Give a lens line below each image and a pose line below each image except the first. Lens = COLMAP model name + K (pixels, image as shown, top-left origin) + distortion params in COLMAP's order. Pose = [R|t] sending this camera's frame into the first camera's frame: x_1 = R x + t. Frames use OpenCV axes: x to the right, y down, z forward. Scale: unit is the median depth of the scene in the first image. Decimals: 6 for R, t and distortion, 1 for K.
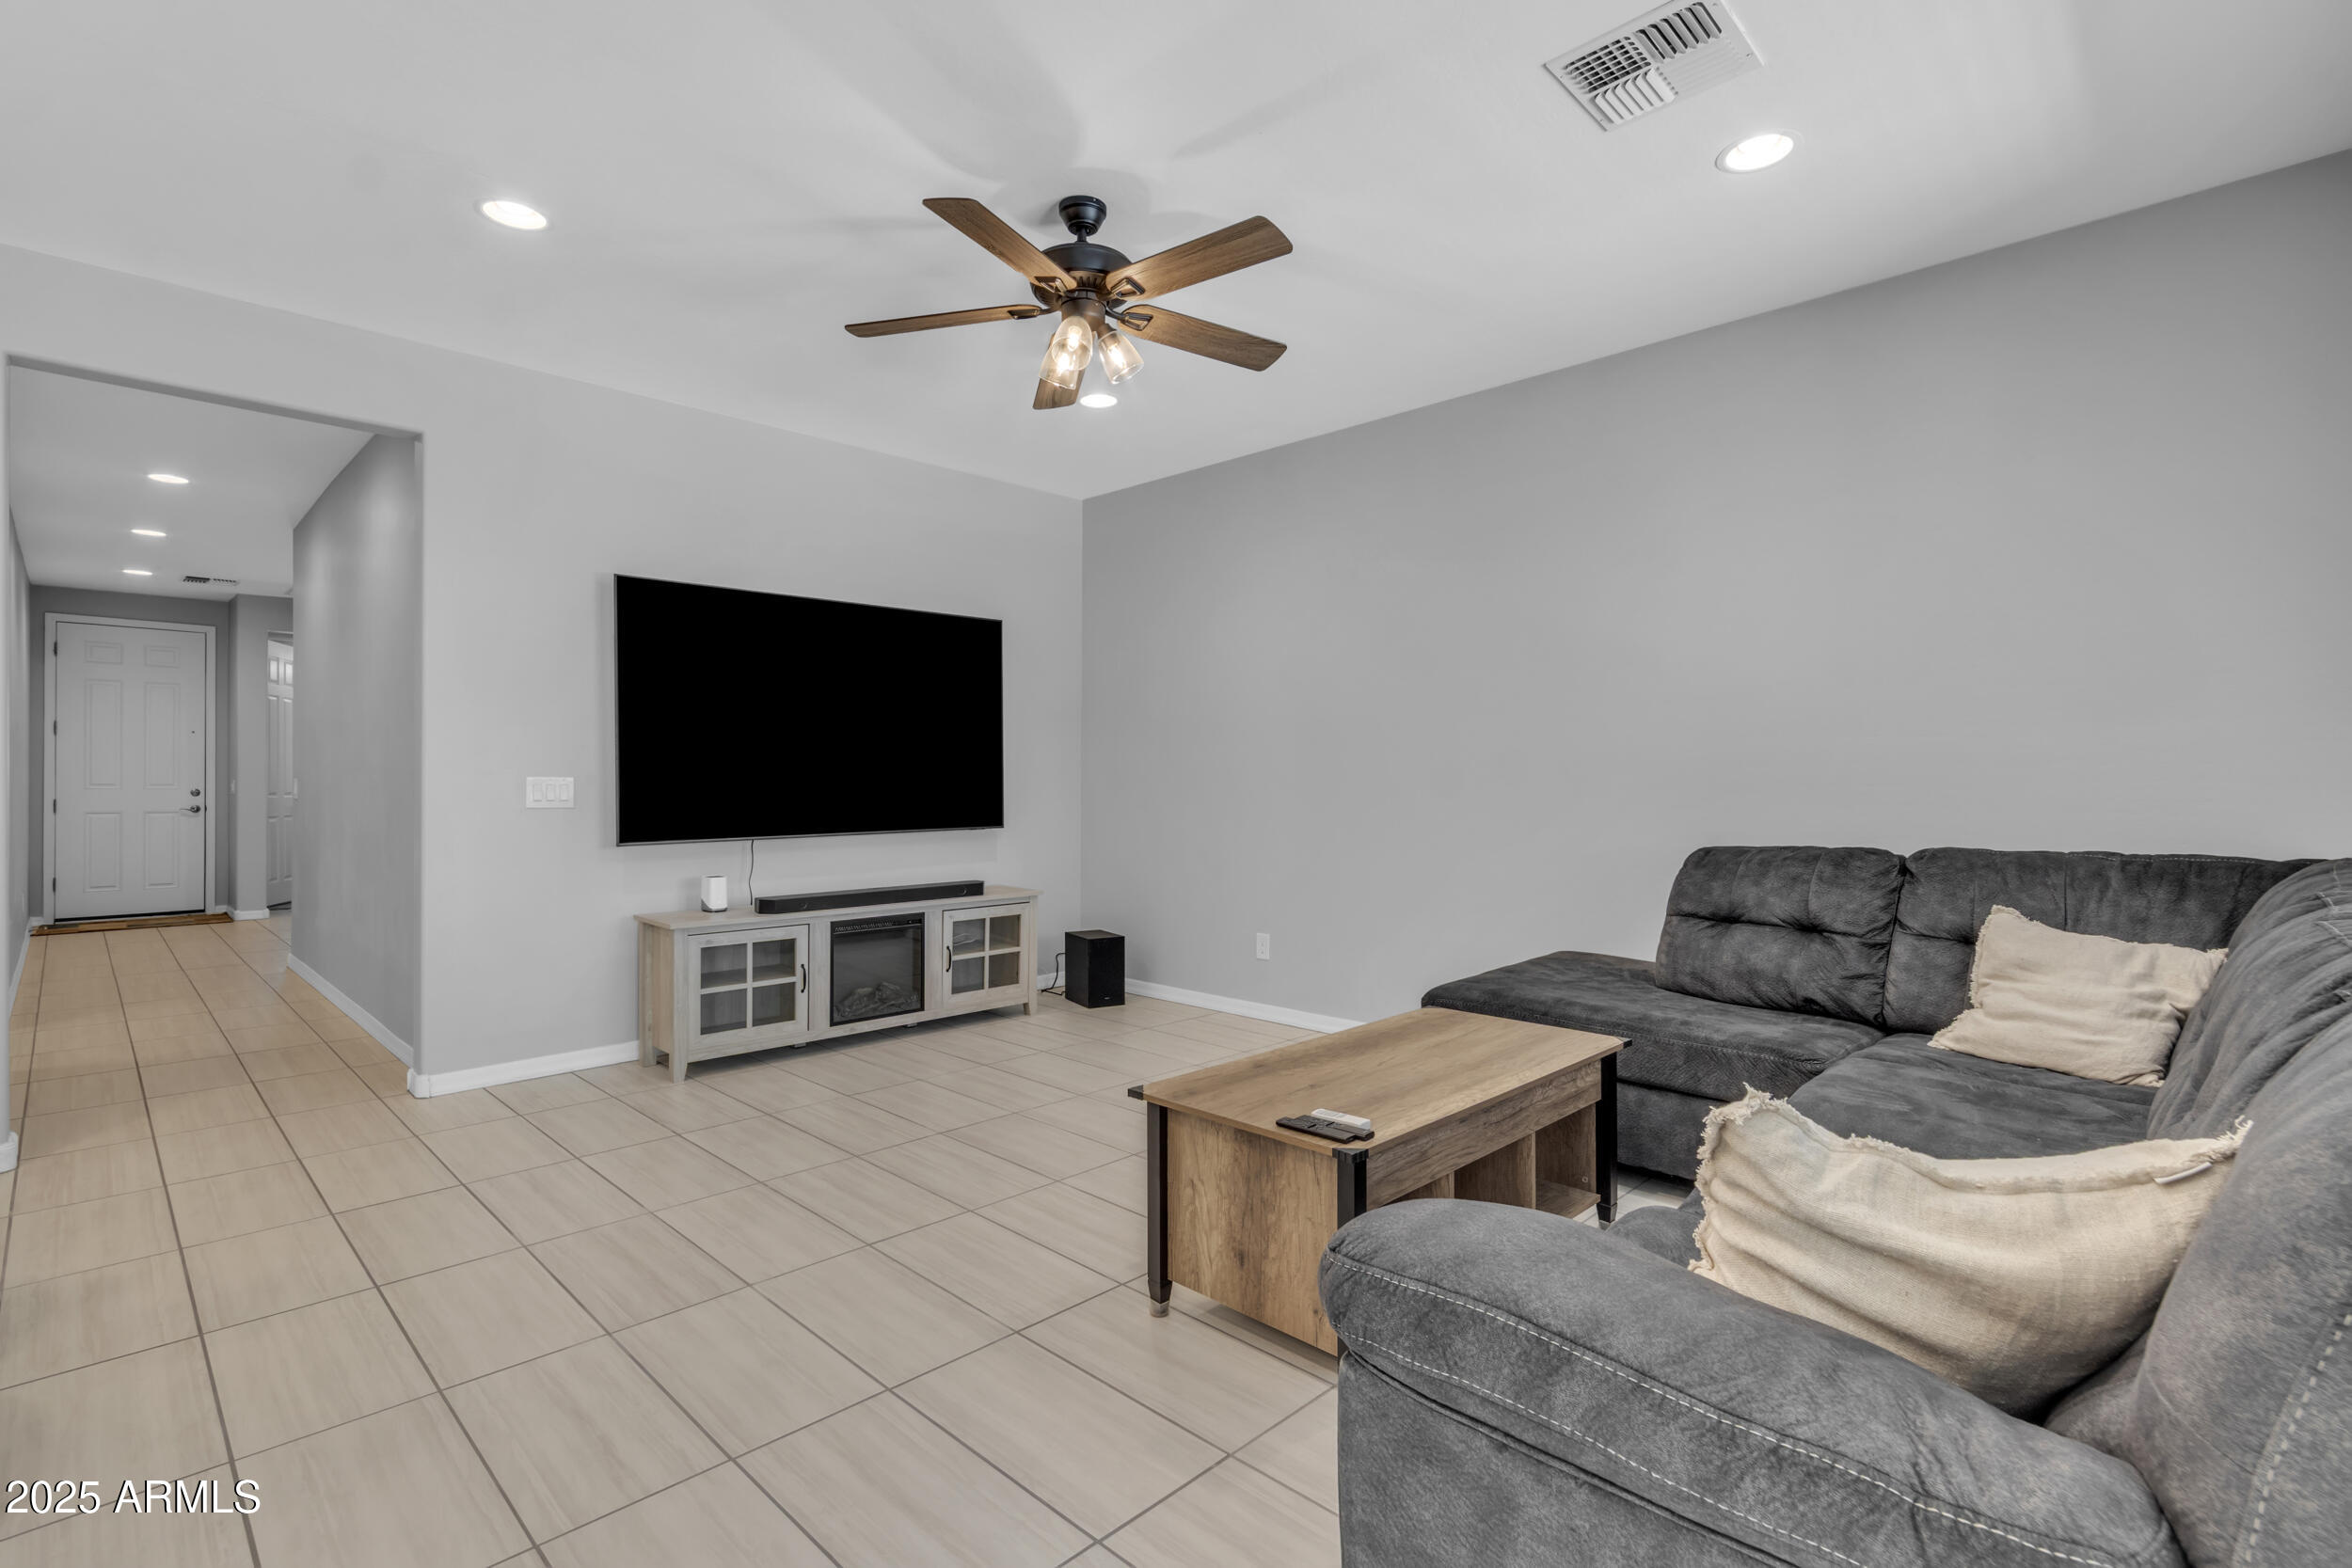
lens RADIAL K [[1102.1, 0, 1176.6], [0, 1102.1, 780.2], [0, 0, 1]] dist [0.003349, -0.000730]
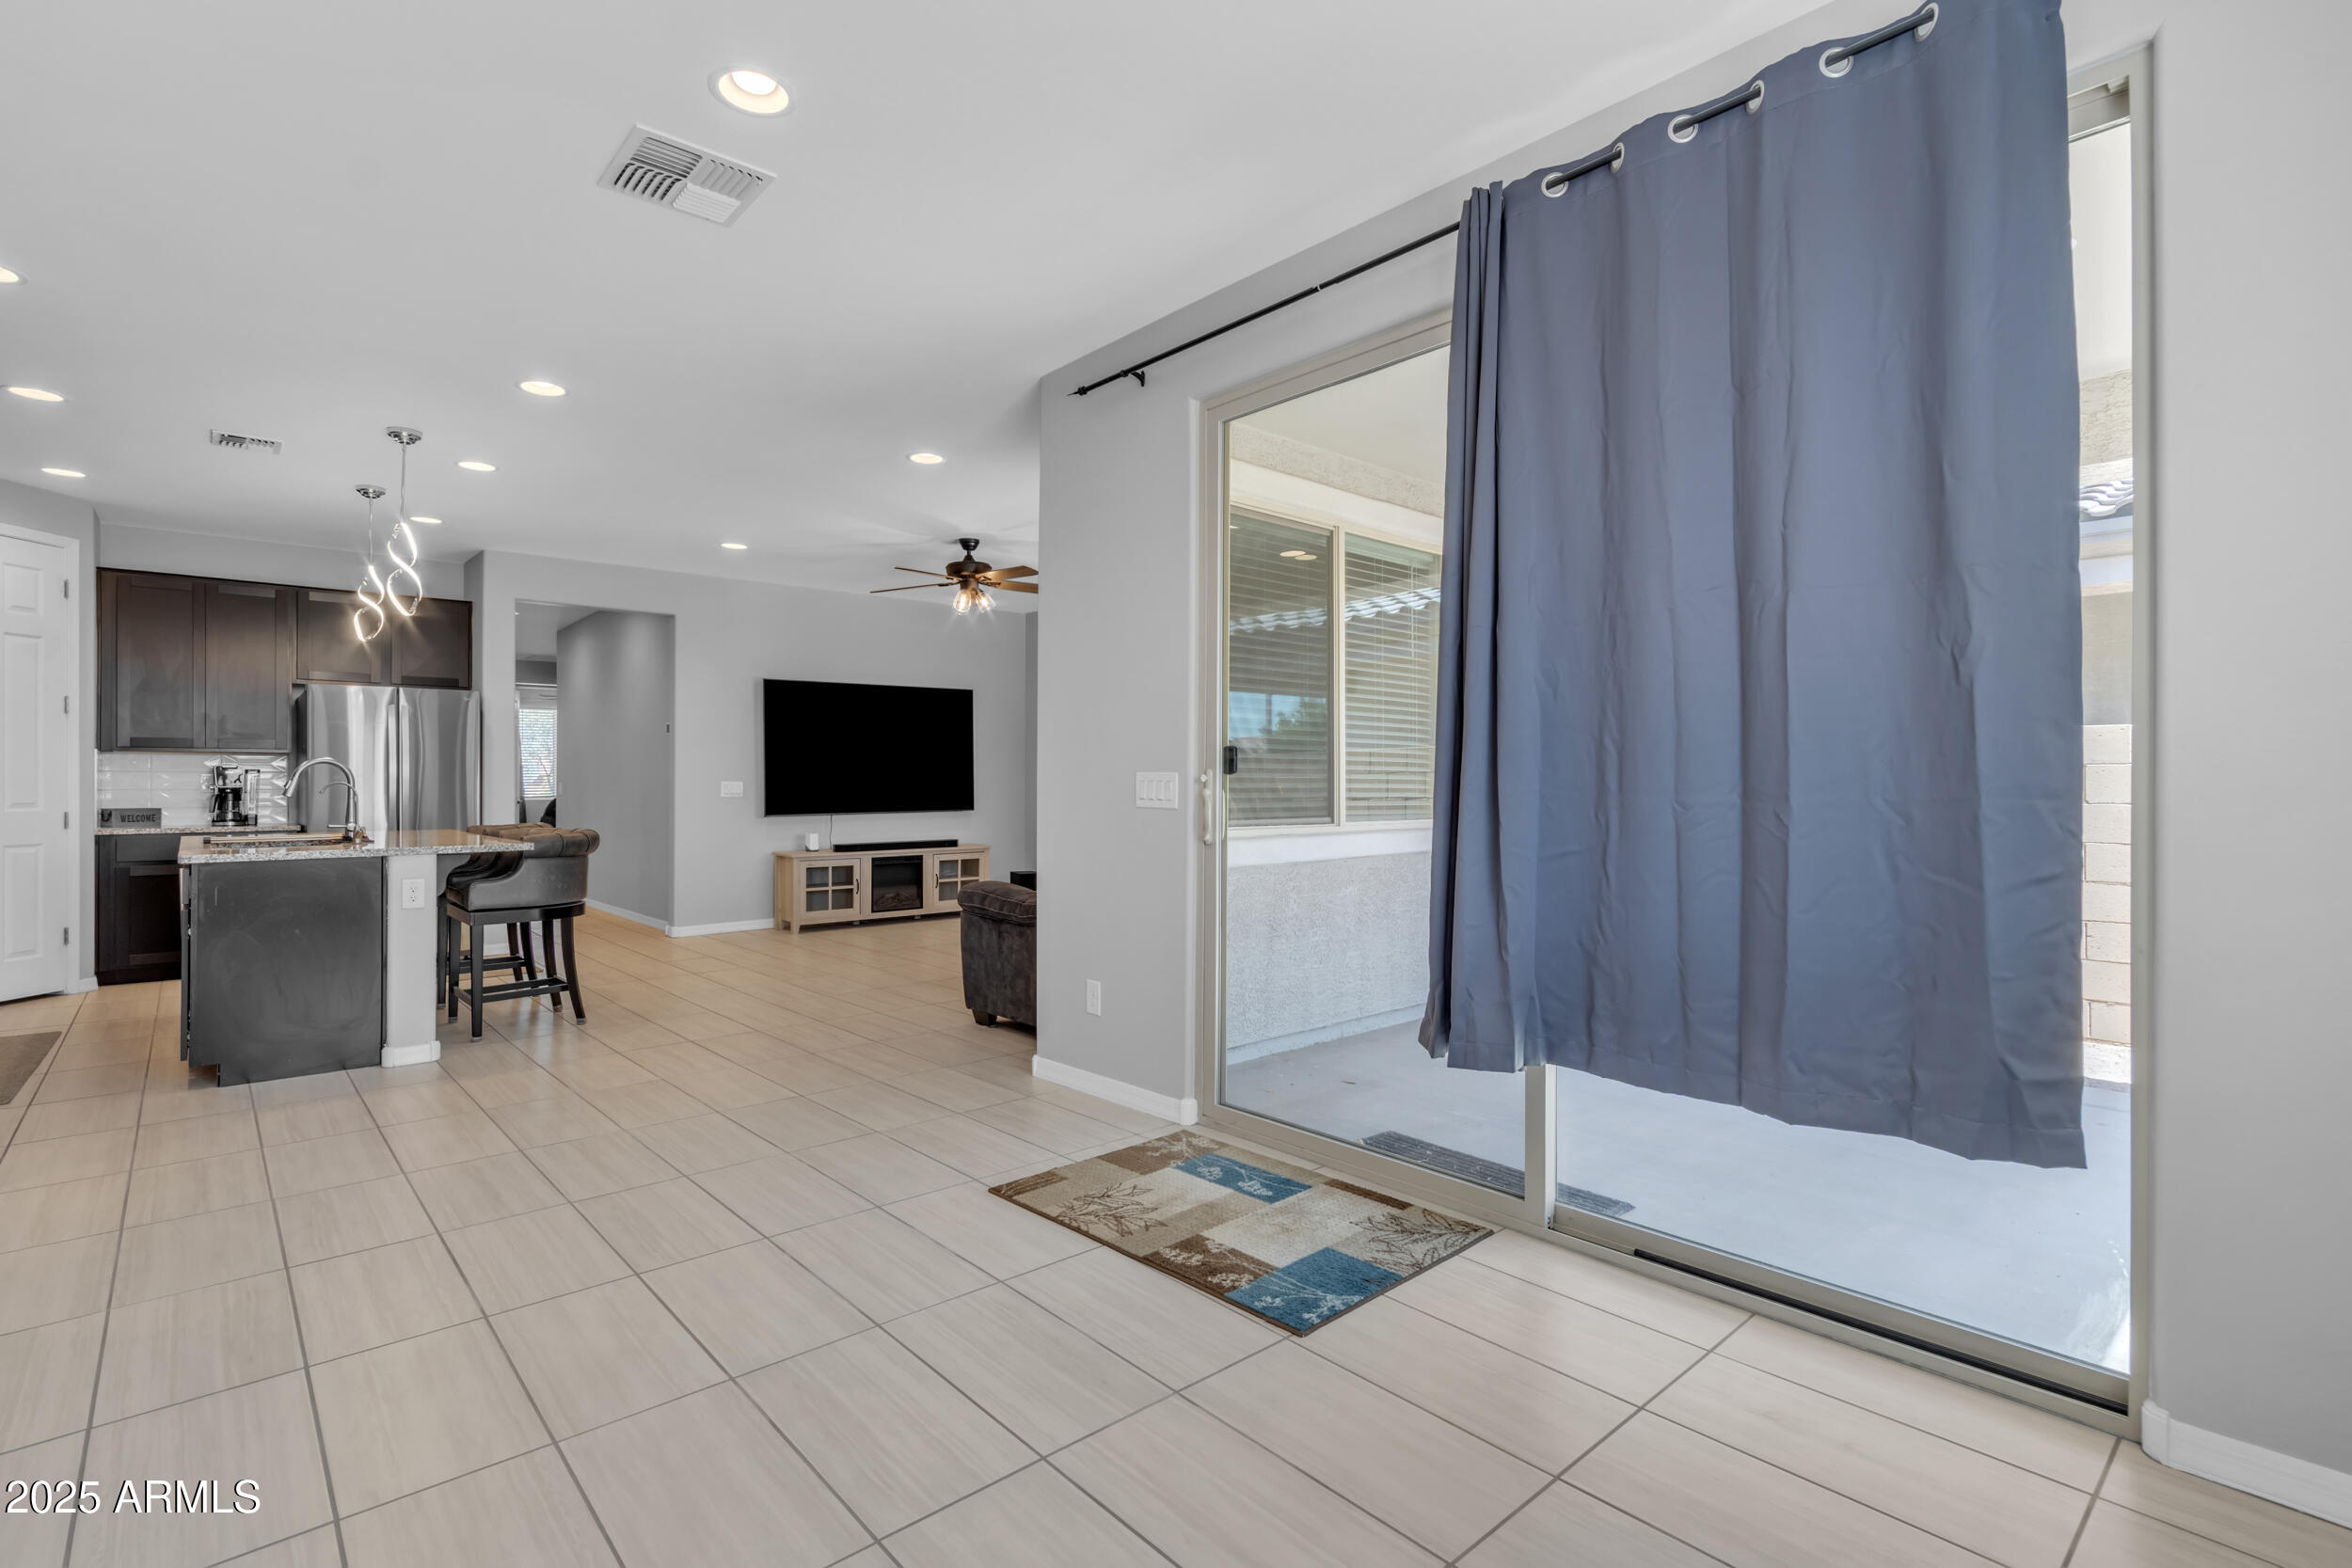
lens RADIAL K [[1102.1, 0, 1177.7], [0, 1102.1, 778.5], [0, 0, 1]] dist [0.003349, -0.000730]
pose [[0.998189, -0.001666, -0.060132, 0.333490], [0.001435, 0.999991, -0.003883, 0.000209], [0.060138, 0.003789, 0.998183, -0.882556]]
